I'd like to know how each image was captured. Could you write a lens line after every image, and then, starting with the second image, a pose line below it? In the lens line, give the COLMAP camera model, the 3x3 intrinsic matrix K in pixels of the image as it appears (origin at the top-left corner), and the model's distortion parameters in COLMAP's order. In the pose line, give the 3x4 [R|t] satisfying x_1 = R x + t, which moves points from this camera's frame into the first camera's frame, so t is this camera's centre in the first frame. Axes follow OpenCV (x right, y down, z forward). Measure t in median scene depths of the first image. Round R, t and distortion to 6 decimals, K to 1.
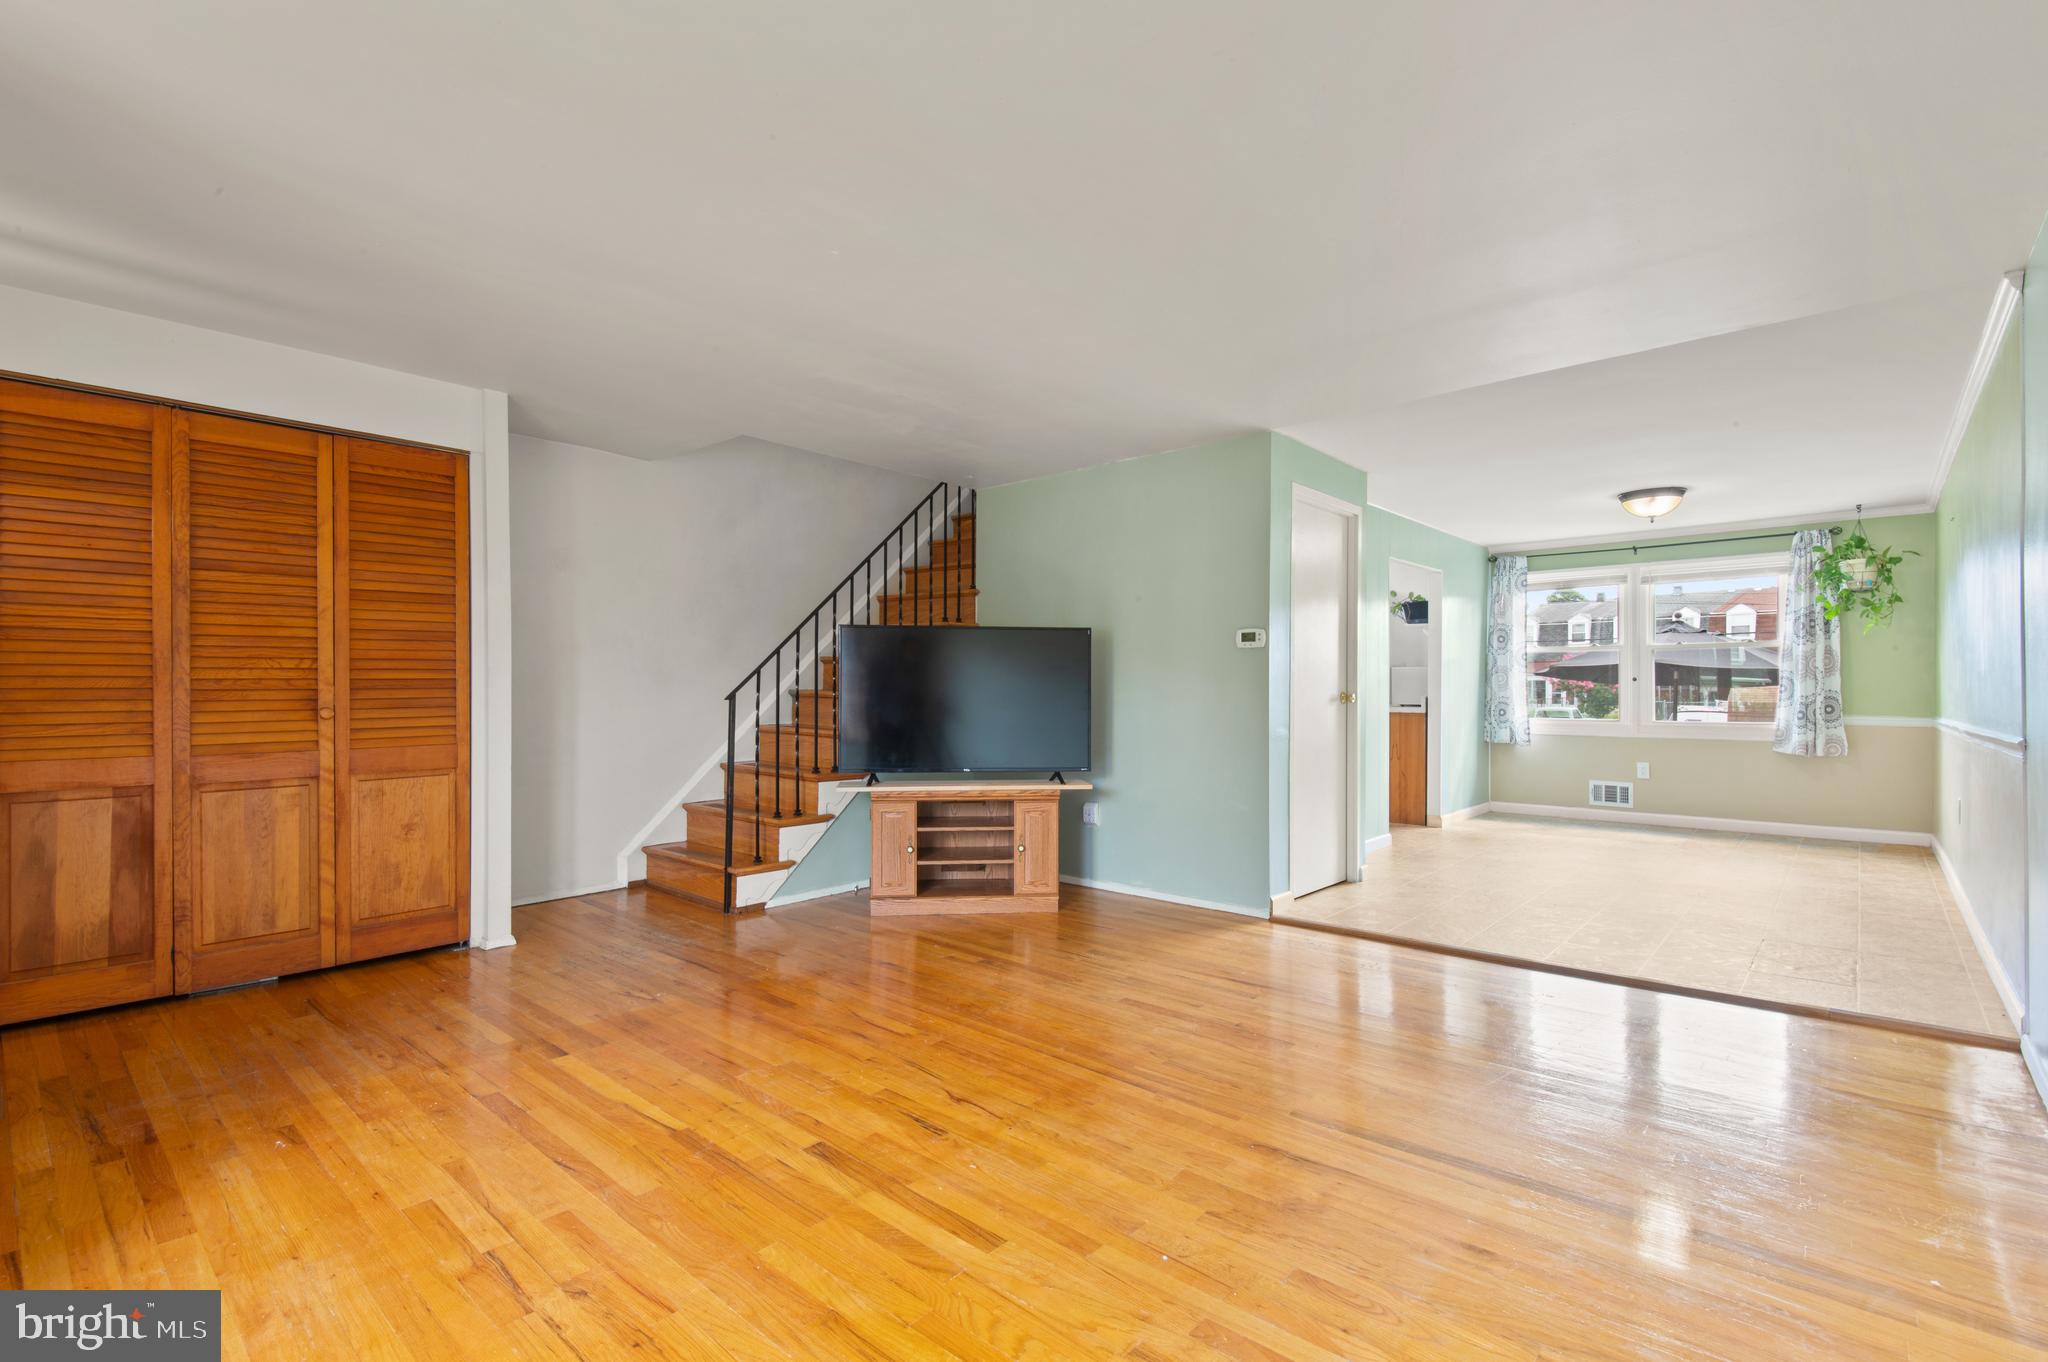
lens RADIAL K [[939.0, 0, 1006.7], [0, 939.0, 693.2], [0, 0, 1]] dist [-0.005747, -0.004672]
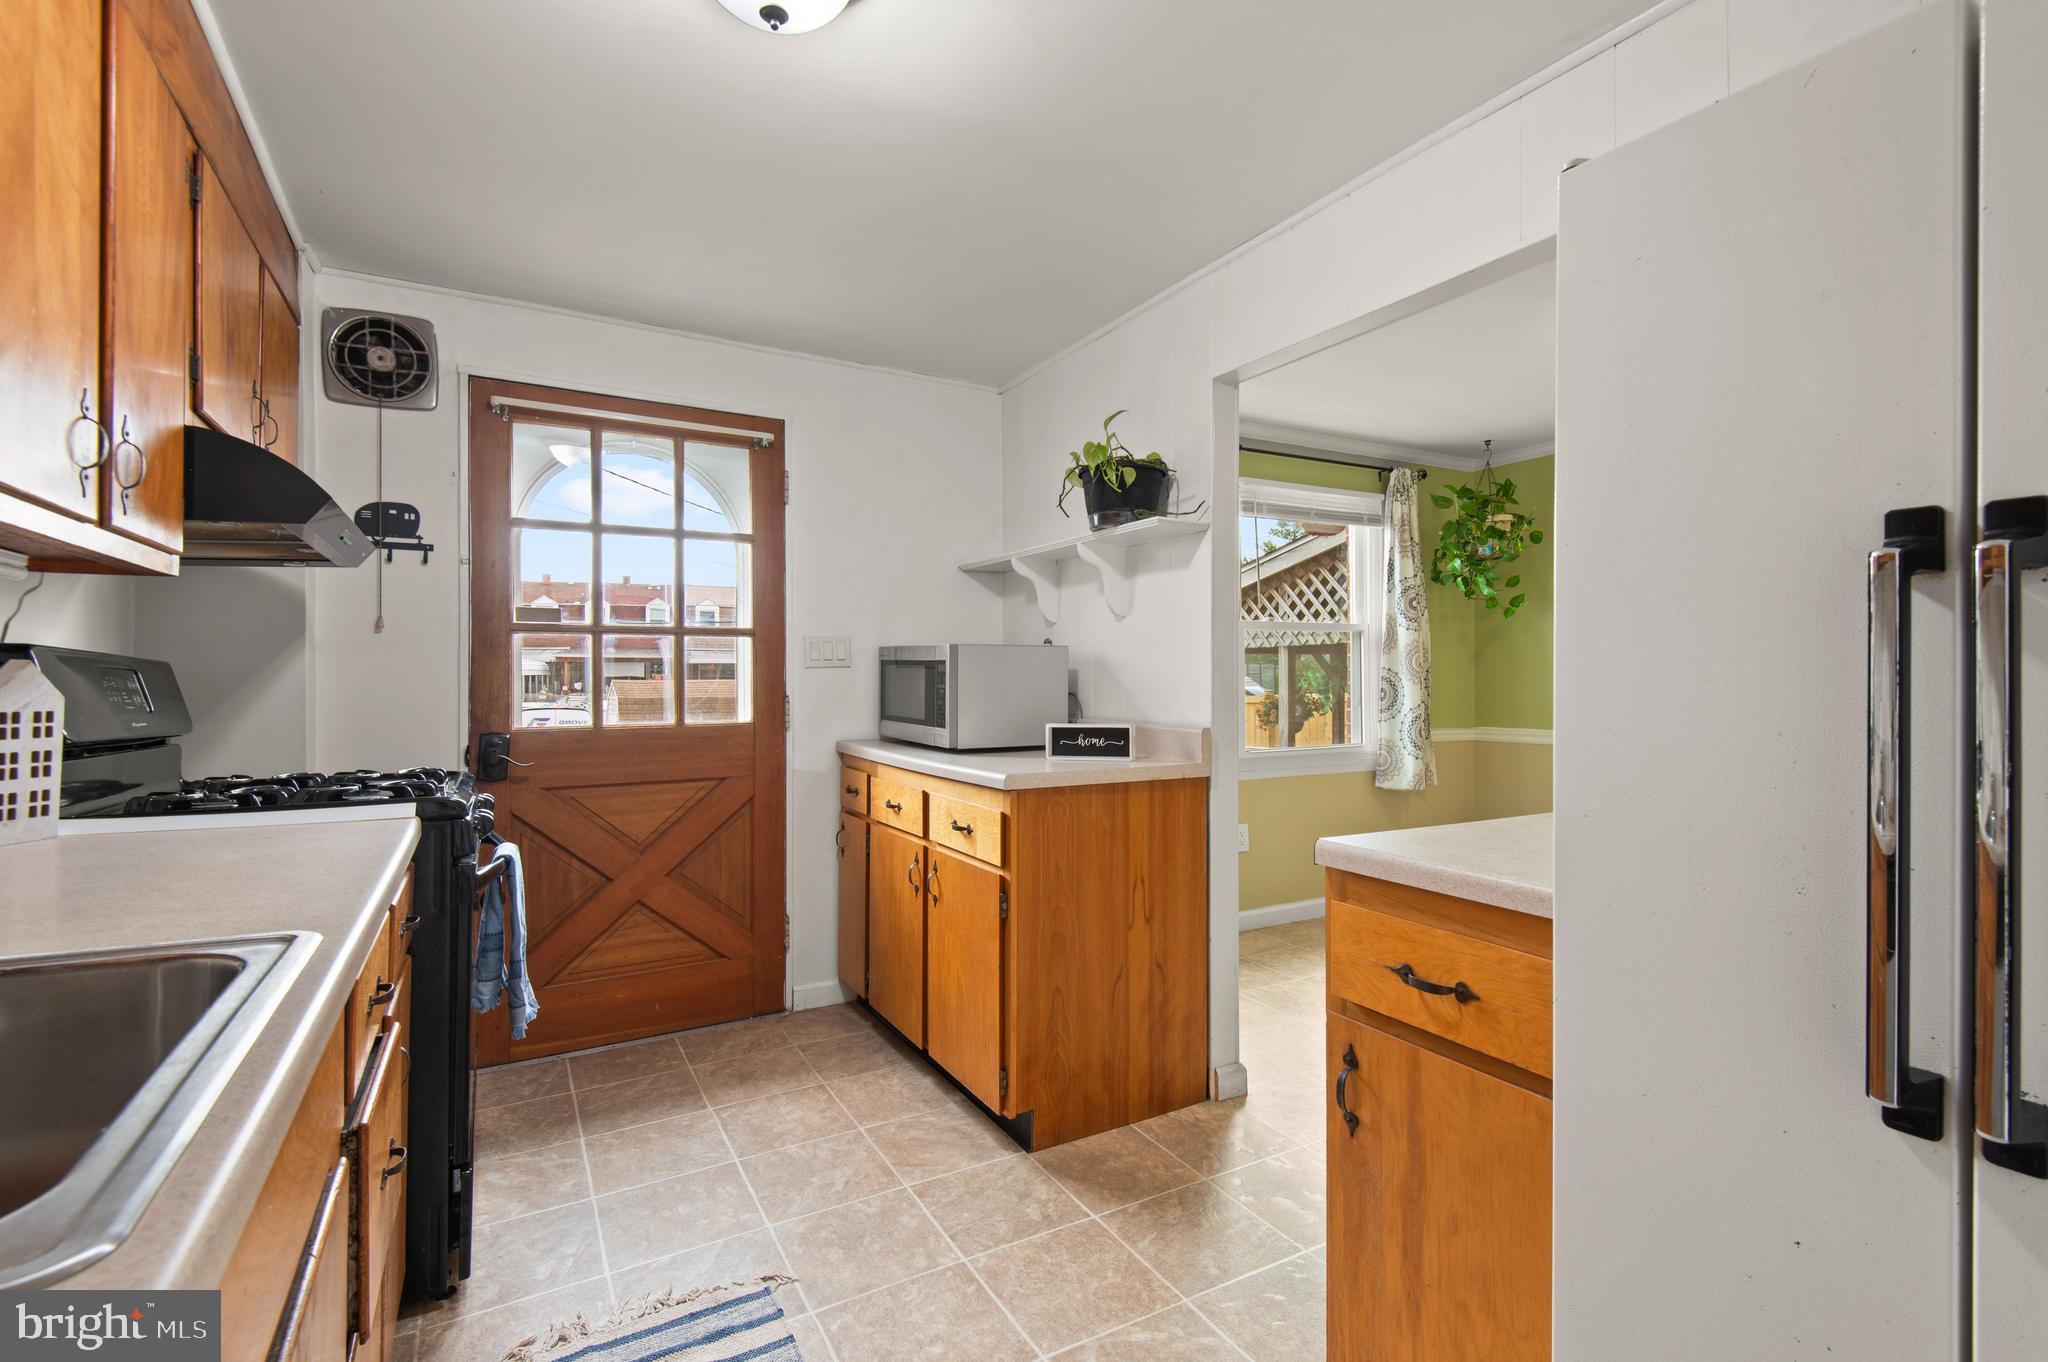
lens RADIAL K [[939.0, 0, 1032.1], [0, 939.0, 681.0], [0, 0, 1]] dist [-0.005747, -0.004672]
pose [[0.298815, 0.000676, 0.954311, 0.106275], [0.008883, 0.999954, -0.003490, -0.014589], [-0.954270, 0.009520, 0.298796, 1.065073]]
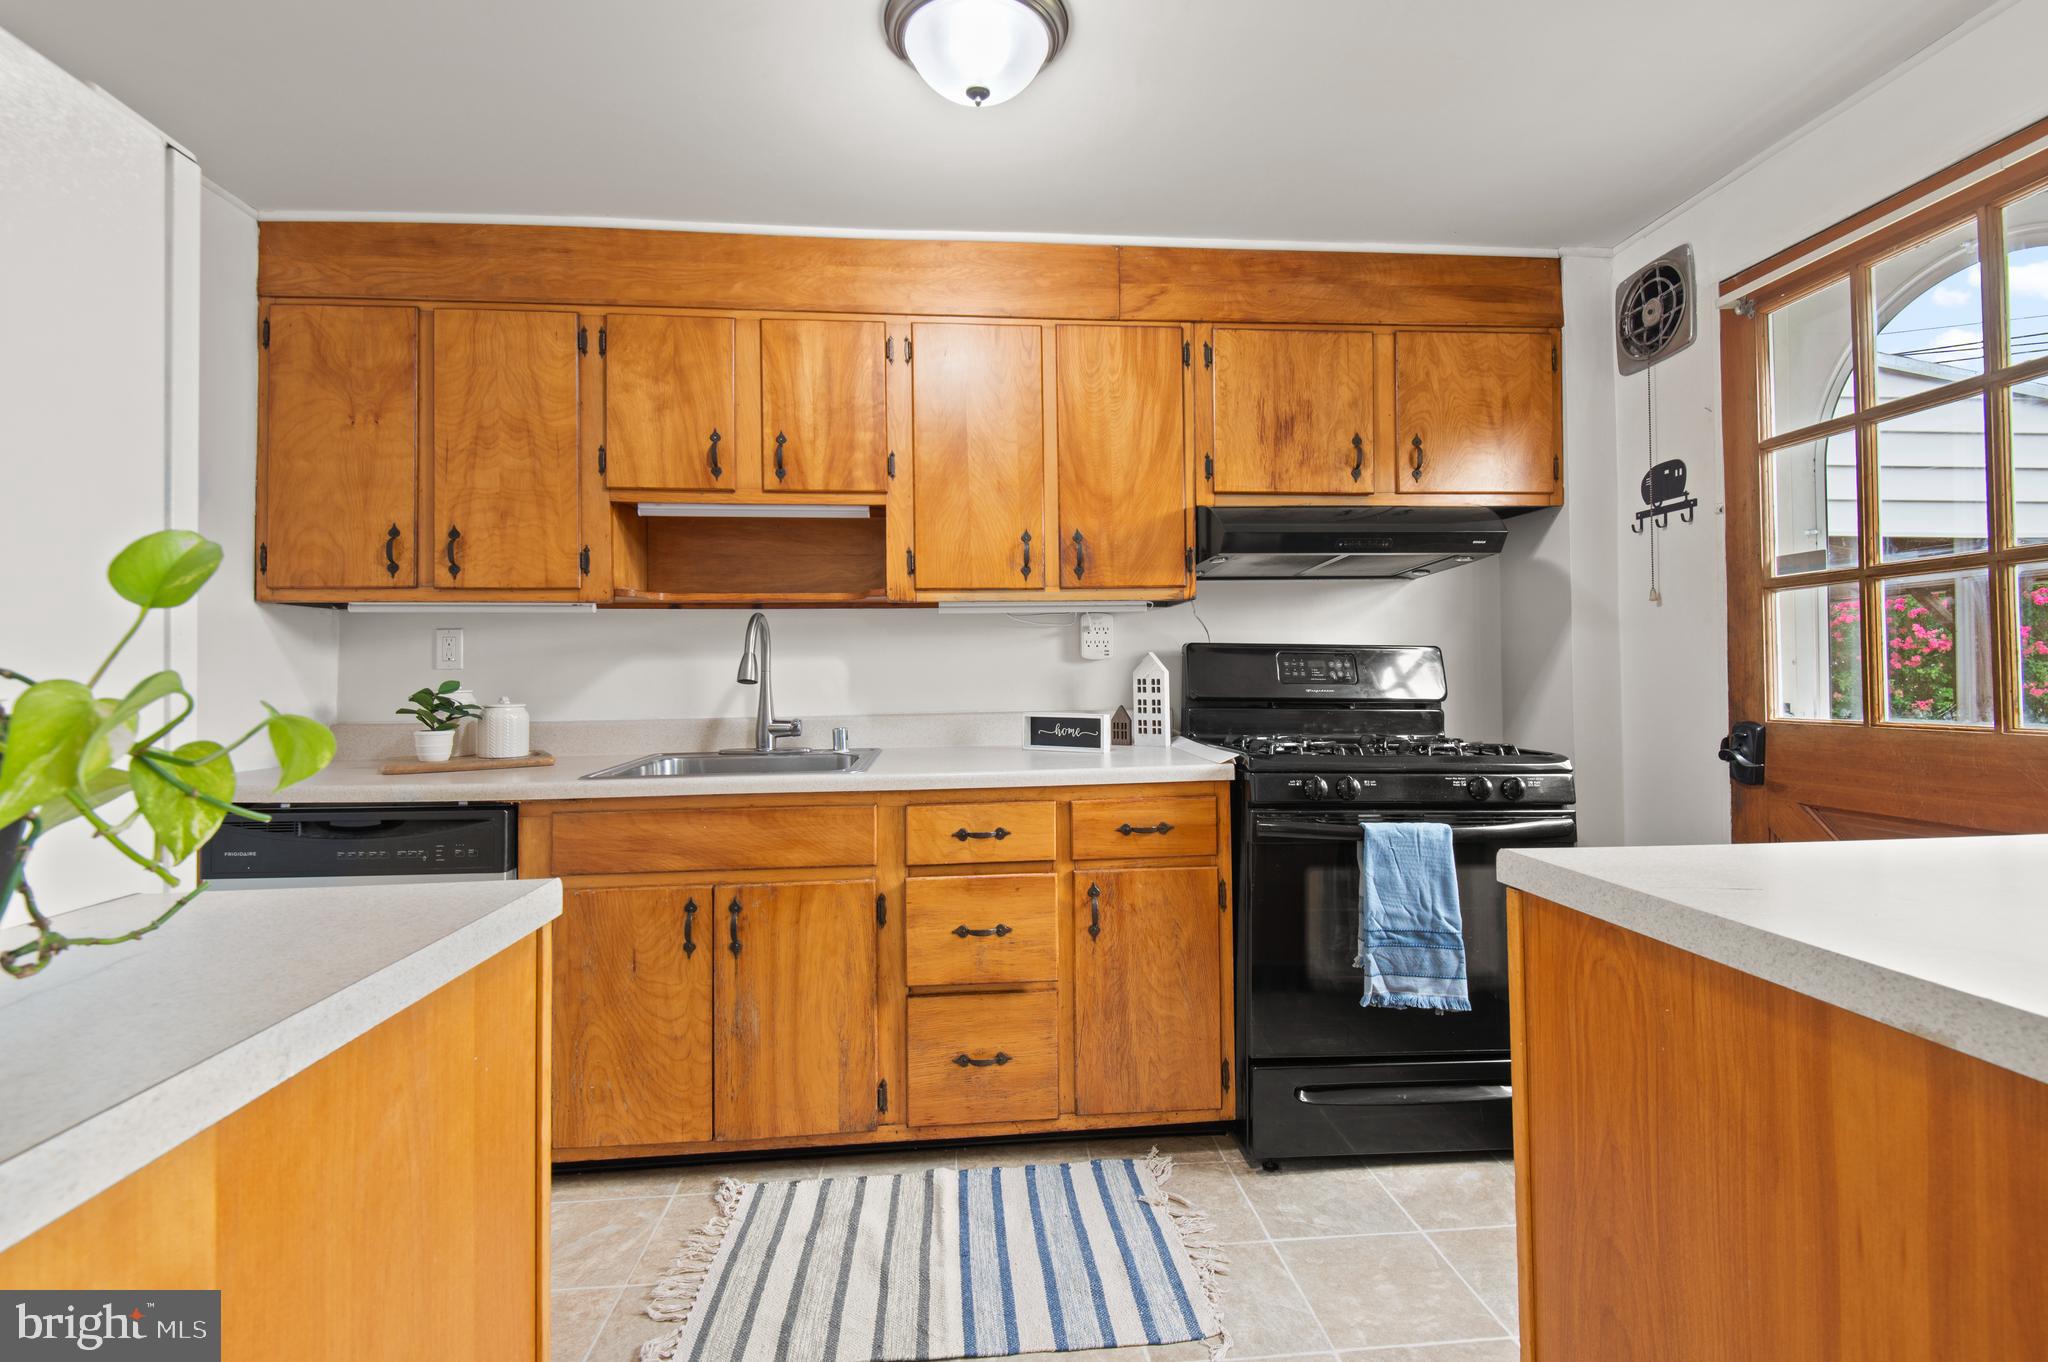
lens RADIAL K [[939.0, 0, 1033.4], [0, 939.0, 660.4], [0, 0, 1]] dist [-0.005747, -0.004672]
pose [[0.734367, -0.015848, -0.678567, 0.474411], [-0.001069, 0.999699, -0.024505, -0.008330], [0.678751, 0.018721, 0.734129, 1.011293]]
